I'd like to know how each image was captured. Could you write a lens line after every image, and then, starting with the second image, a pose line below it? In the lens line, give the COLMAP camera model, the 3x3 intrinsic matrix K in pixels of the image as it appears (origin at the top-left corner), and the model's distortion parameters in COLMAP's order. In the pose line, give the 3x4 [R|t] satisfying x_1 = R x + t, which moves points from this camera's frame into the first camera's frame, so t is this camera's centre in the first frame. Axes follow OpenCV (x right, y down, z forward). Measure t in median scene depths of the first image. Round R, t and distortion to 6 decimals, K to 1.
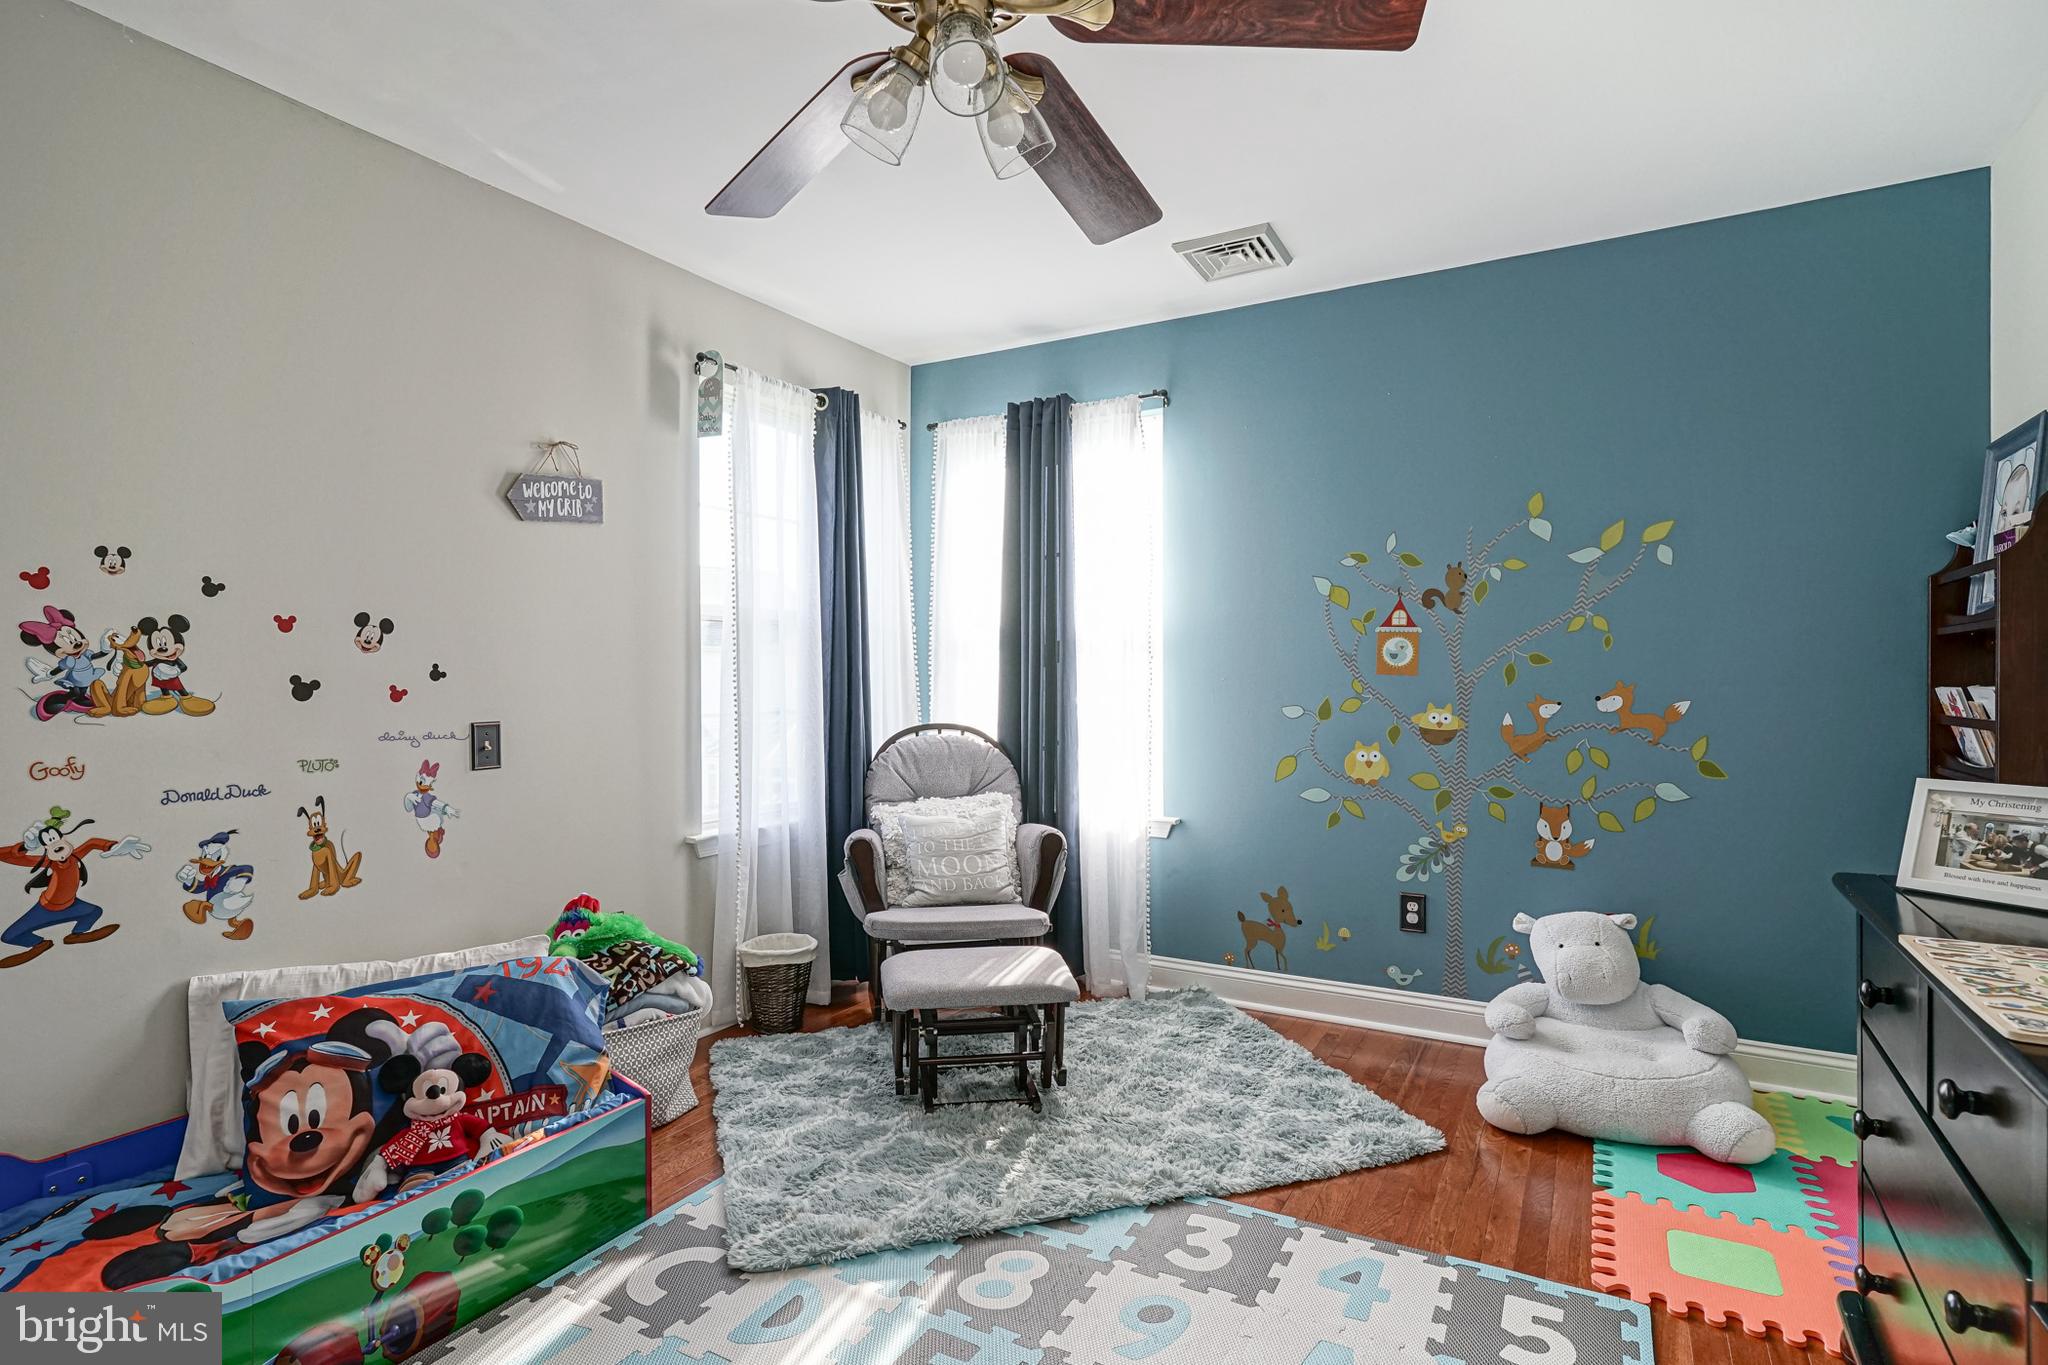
lens RADIAL K [[987.3, 0, 1024.9], [0, 987.3, 693.1], [0, 0, 1]] dist [-0.013613, 0.006905]
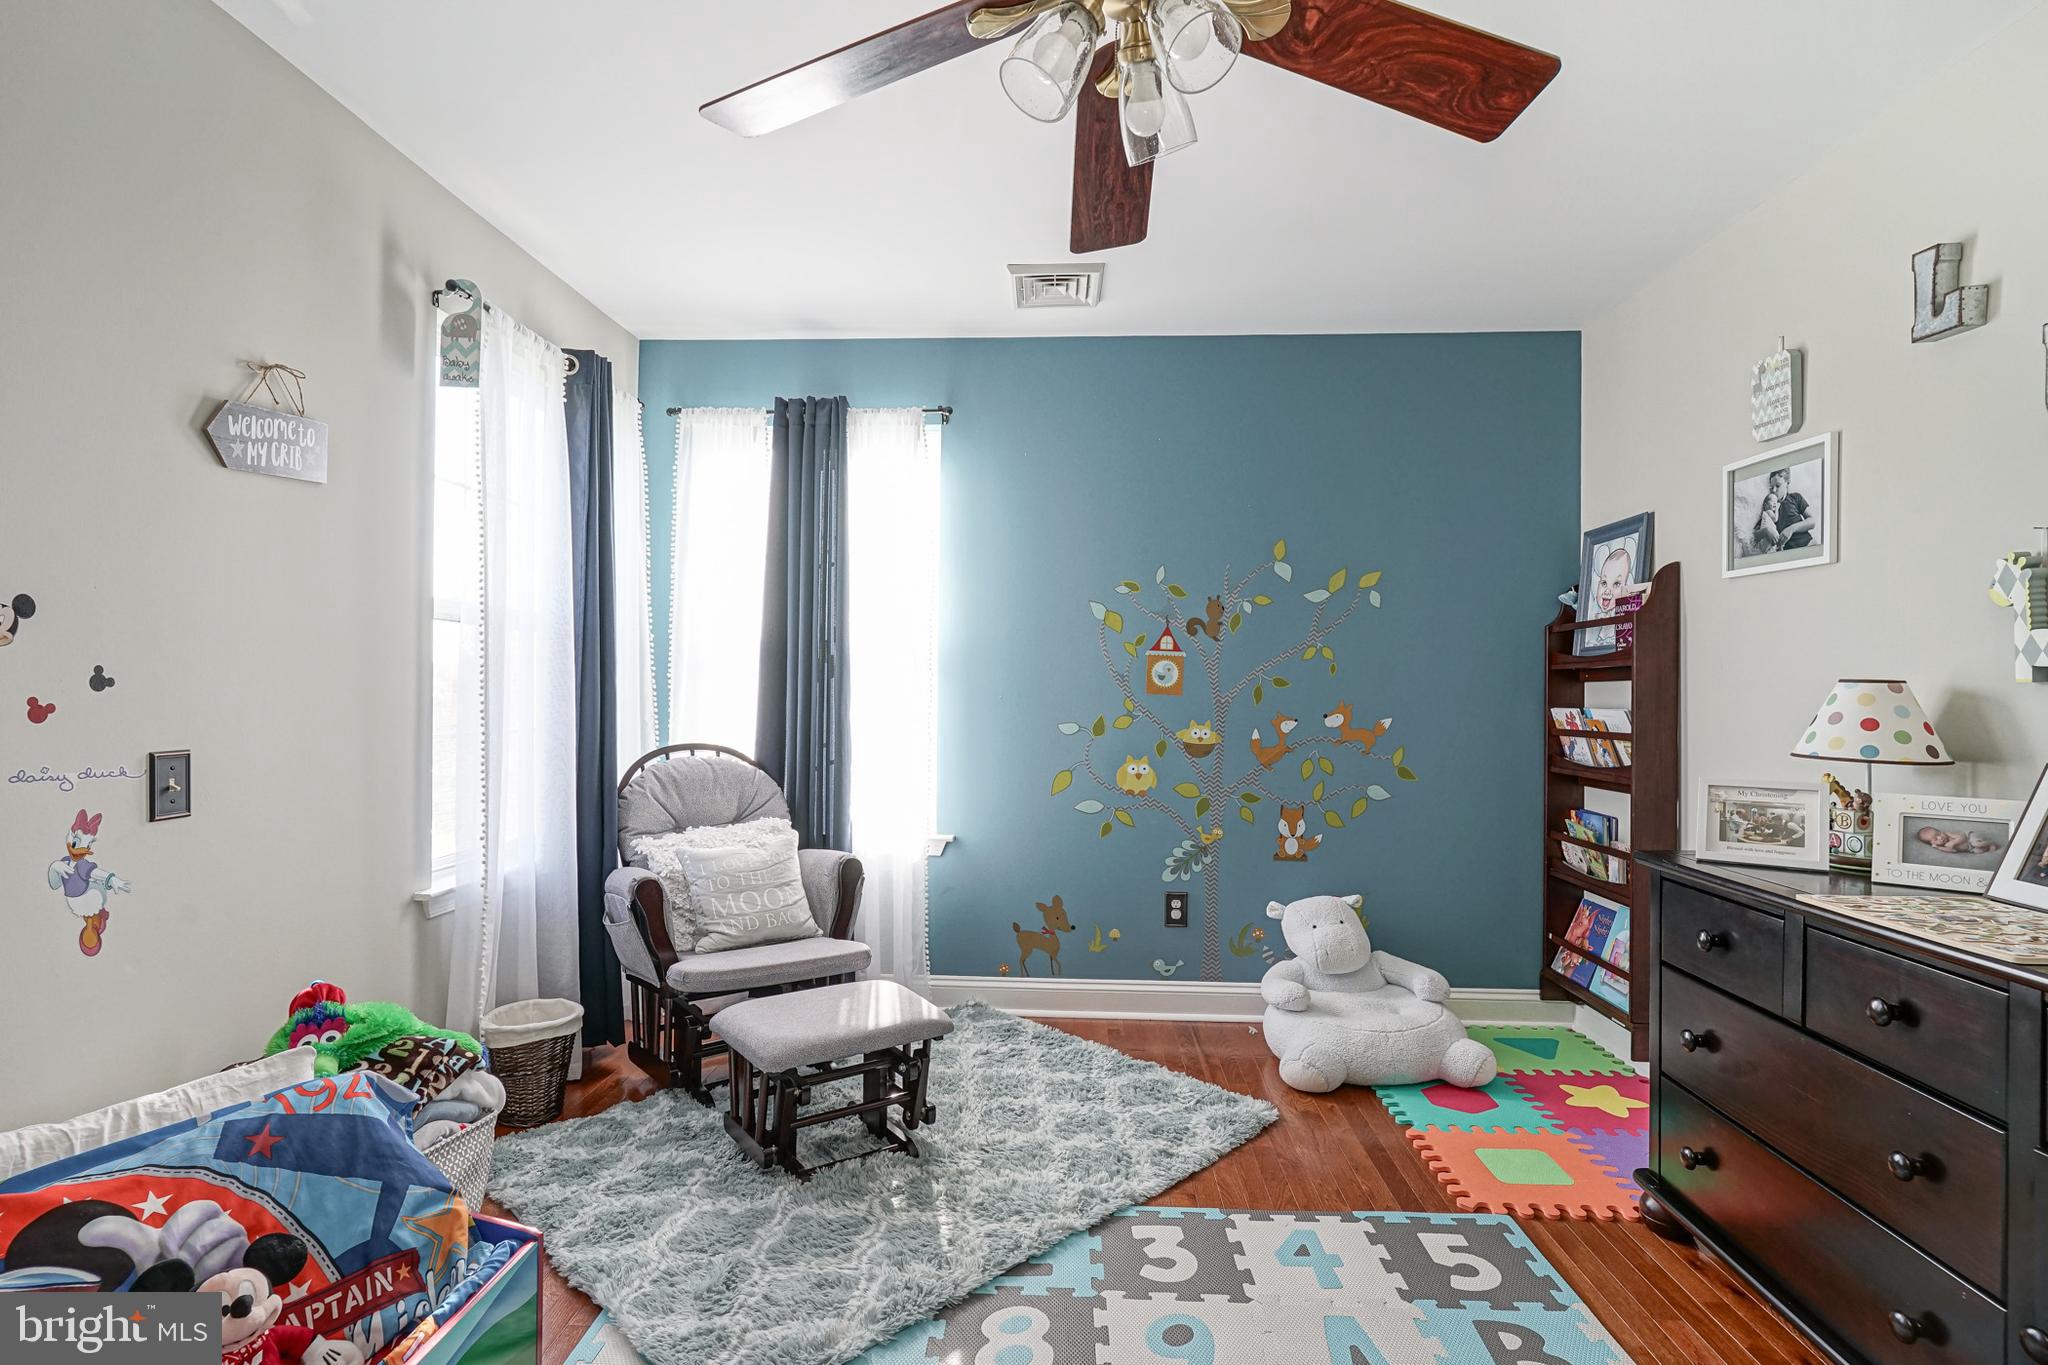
lens RADIAL K [[960.1, 0, 1028.1], [0, 960.1, 701.7], [0, 0, 1]] dist [-0.013613, 0.006758]
pose [[0.900157, 0.006471, 0.435518, -0.290802], [-0.003460, 0.999964, -0.007707, -0.002191], [-0.435552, 0.005431, 0.900147, 0.128223]]
